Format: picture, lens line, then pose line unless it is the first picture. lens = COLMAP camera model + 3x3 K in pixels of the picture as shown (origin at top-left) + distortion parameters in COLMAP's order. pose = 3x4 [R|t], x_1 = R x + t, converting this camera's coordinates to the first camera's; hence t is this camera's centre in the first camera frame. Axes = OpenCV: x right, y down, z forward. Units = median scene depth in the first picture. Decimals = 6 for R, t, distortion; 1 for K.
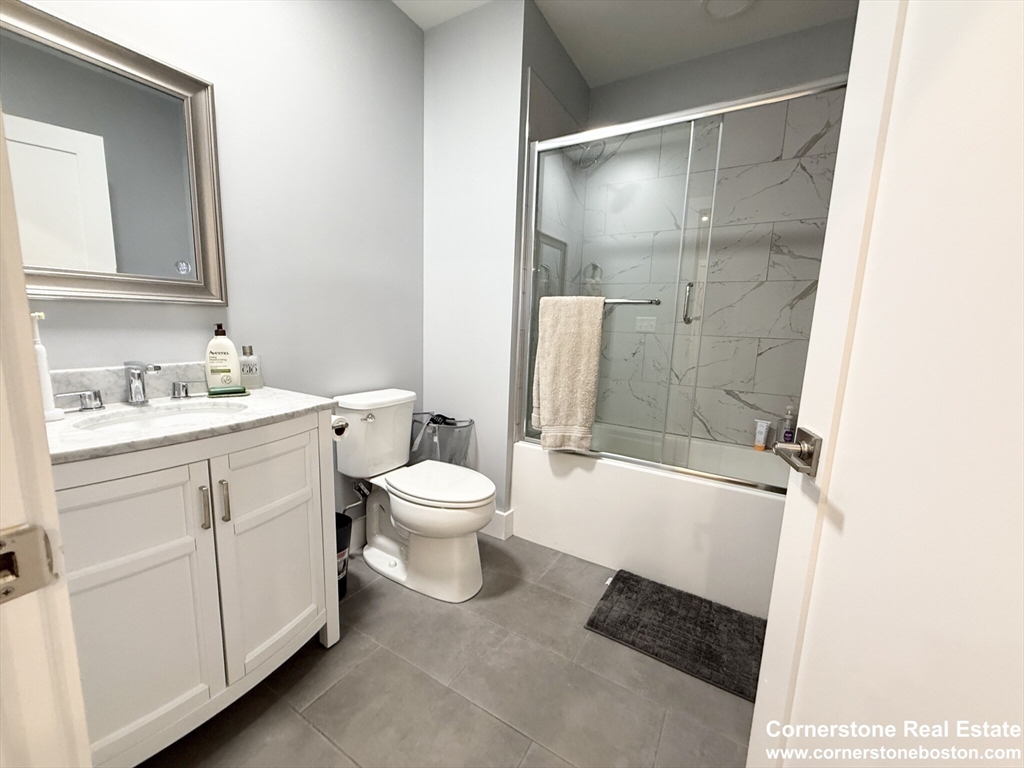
lens RADIAL K [[410.0, 0, 510.9], [0, 410.0, 385.1], [0, 0, 1]] dist [-0.000621, 0.000437]
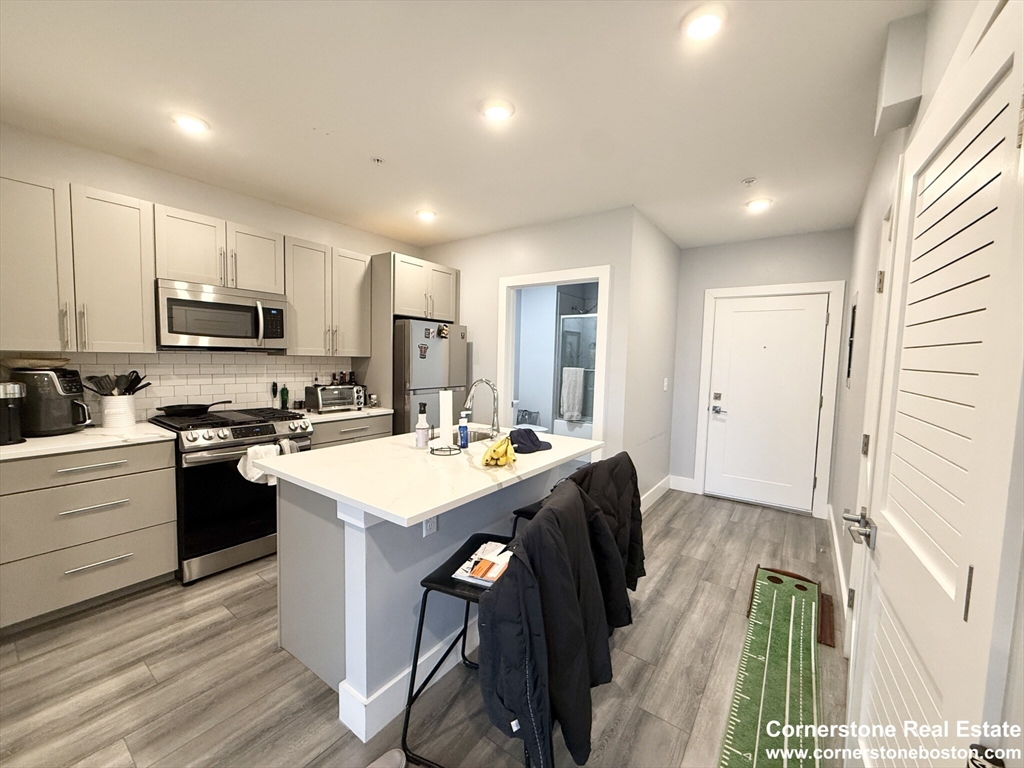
lens RADIAL K [[410.0, 0, 512.0], [0, 410.0, 383.6], [0, 0, 1]] dist [-0.000621, 0.000437]
pose [[0.996247, 0.001762, -0.086533, -0.038740], [-0.009797, 0.995662, -0.092524, 0.170462], [0.085995, 0.093025, 0.991943, -1.898968]]
